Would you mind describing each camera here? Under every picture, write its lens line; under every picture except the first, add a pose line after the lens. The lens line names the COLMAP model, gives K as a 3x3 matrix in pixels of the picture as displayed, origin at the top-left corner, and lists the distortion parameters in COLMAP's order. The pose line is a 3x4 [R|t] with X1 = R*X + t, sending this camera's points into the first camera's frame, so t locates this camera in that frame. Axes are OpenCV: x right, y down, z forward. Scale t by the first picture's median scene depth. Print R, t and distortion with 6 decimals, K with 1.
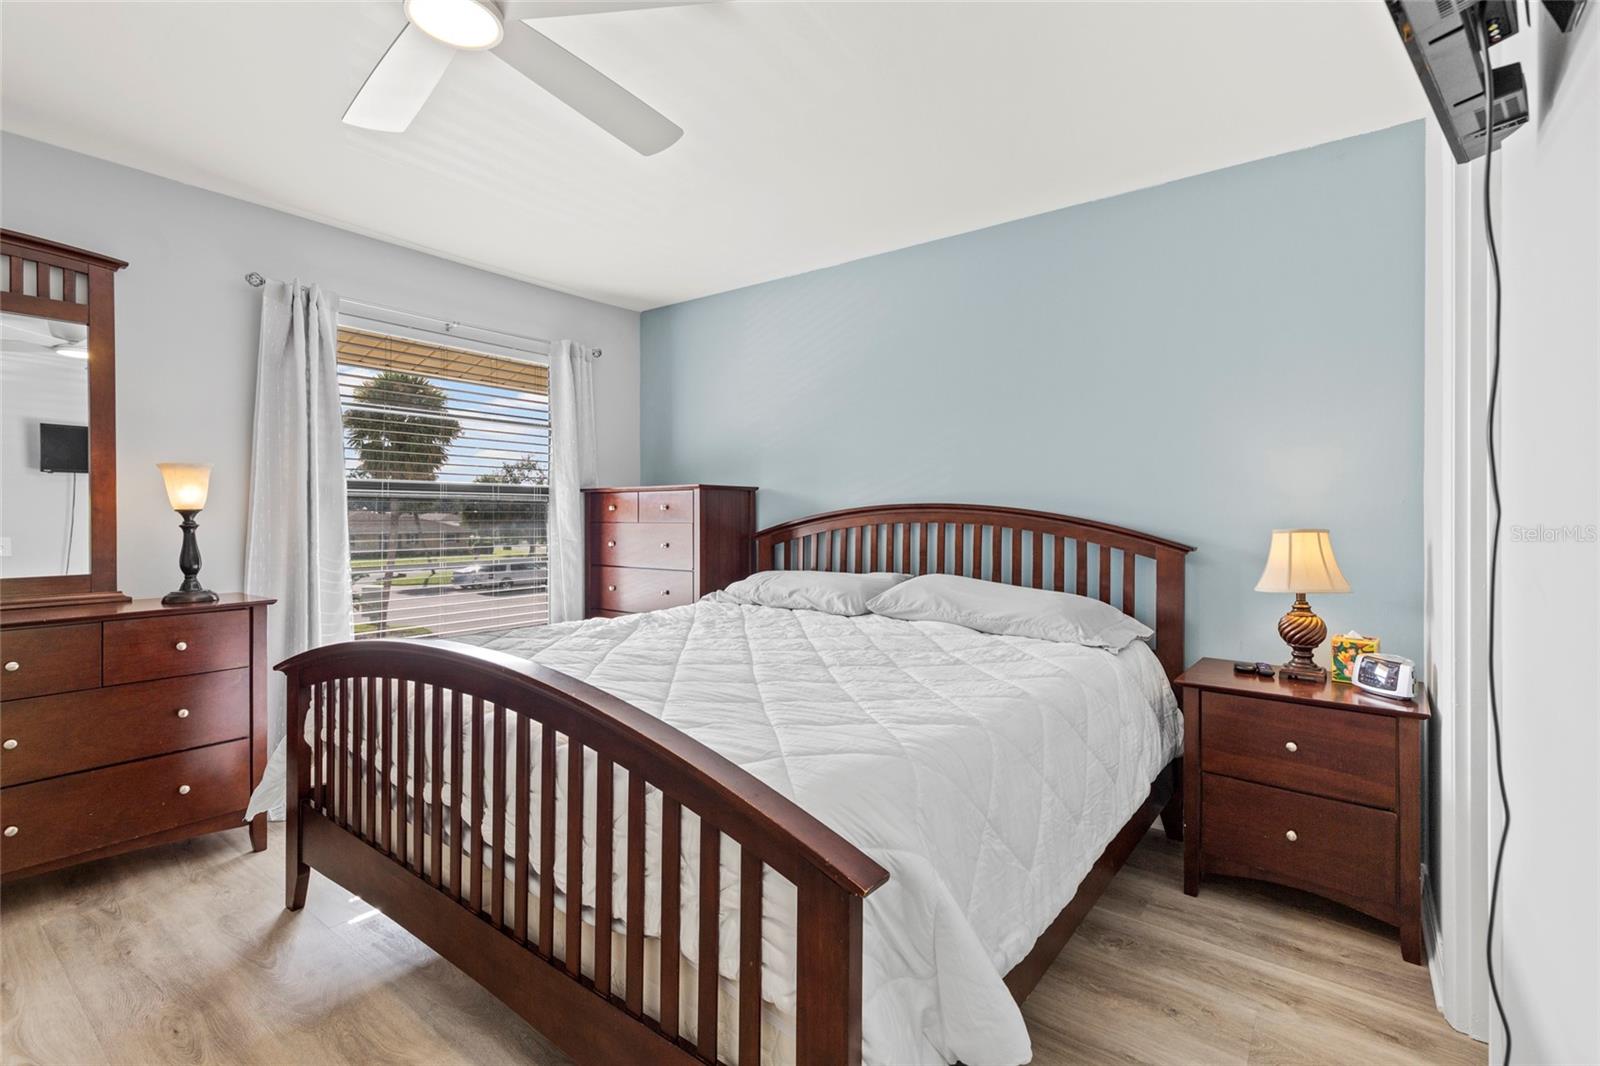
lens RADIAL K [[713.2, 0, 814.9], [0, 713.2, 520.9], [0, 0, 1]] dist [0.002155, 0.000787]
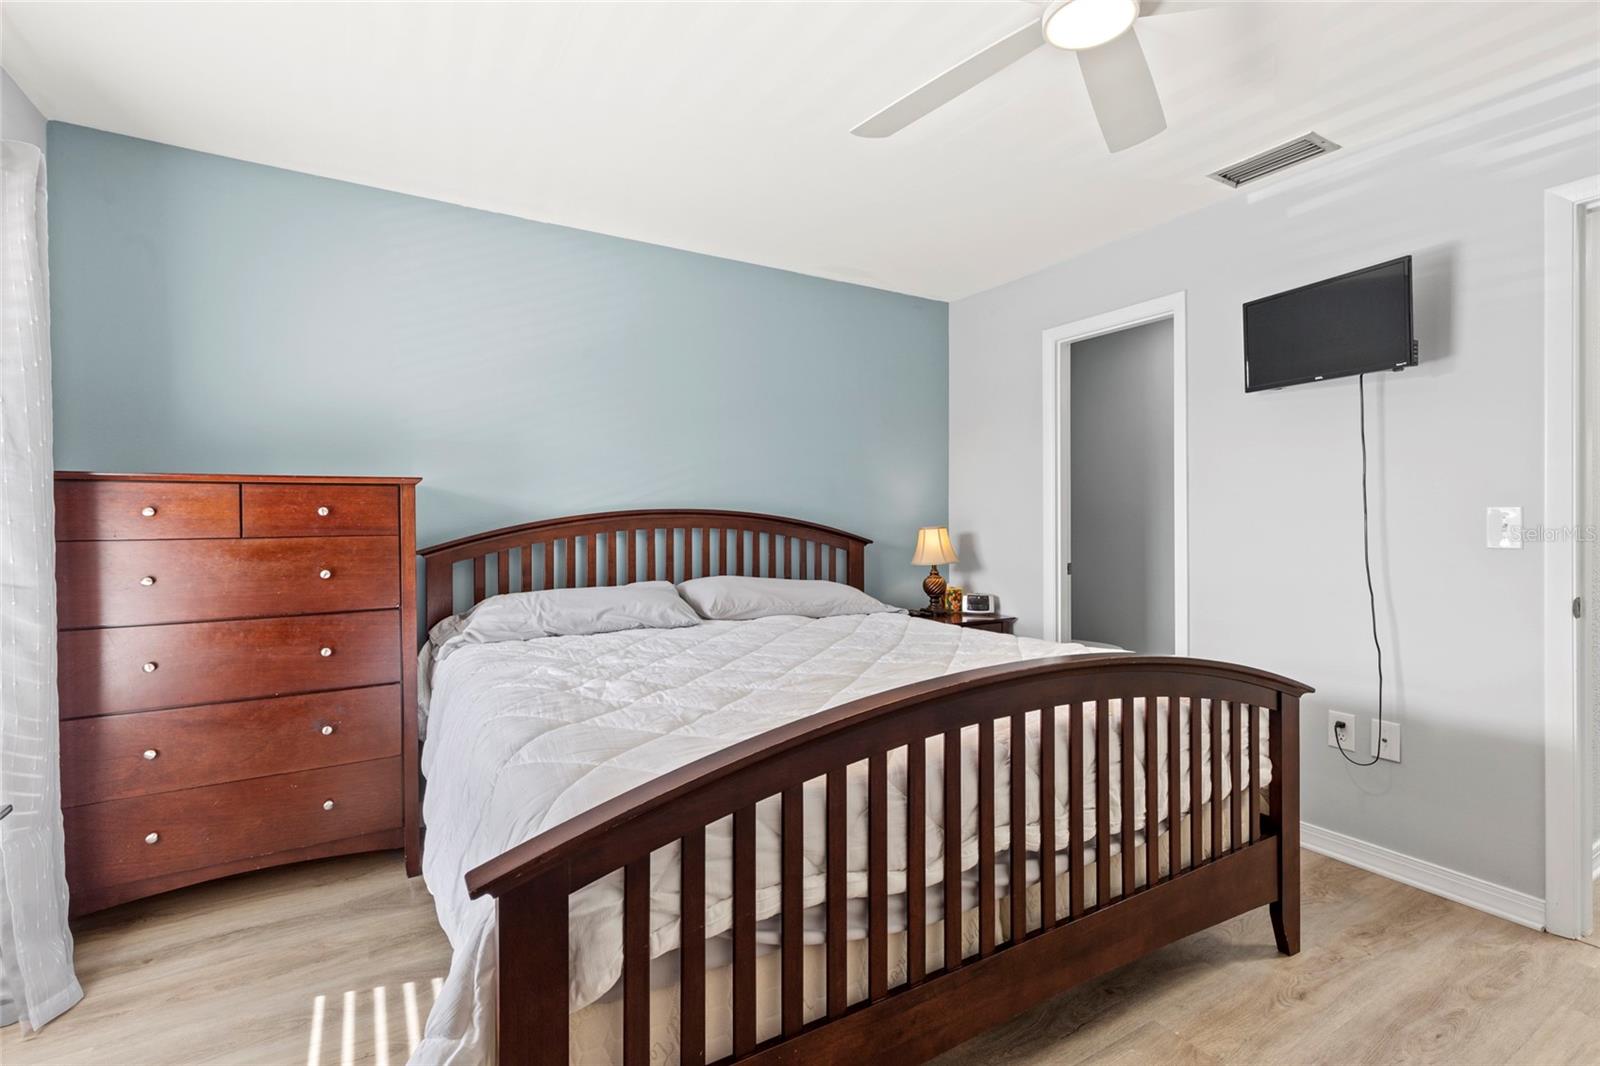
lens RADIAL K [[713.2, 0, 814.9], [0, 713.2, 520.9], [0, 0, 1]] dist [0.002155, 0.000787]
pose [[0.365591, -0.002919, 0.930771, -0.901036], [0.013566, 0.999906, -0.002193, -0.003854], [-0.930677, 0.013429, 0.365596, 0.572780]]
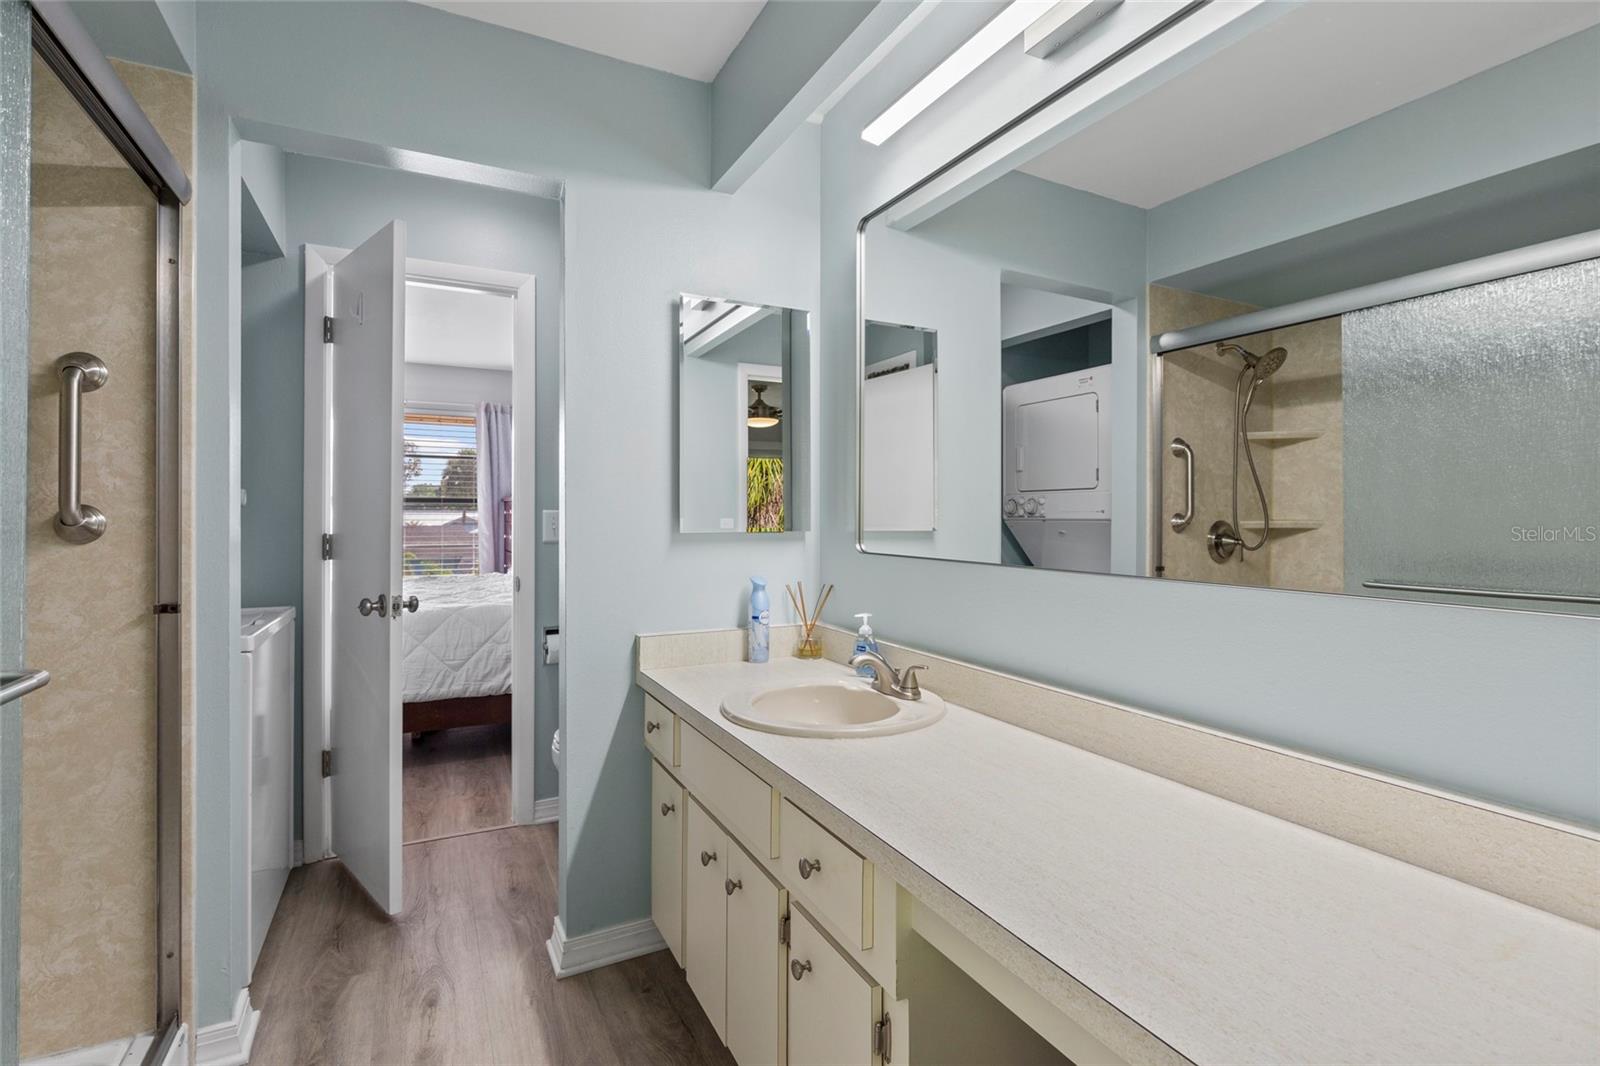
lens RADIAL K [[756.4, 0, 797.3], [0, 756.4, 513.7], [0, 0, 1]] dist [0.002552, 0.000205]
pose [[0.892577, -0.003203, -0.450884, 1.512900], [-0.003506, 0.999895, -0.014044, 0.007450], [0.450882, 0.014116, 0.892472, -0.210643]]
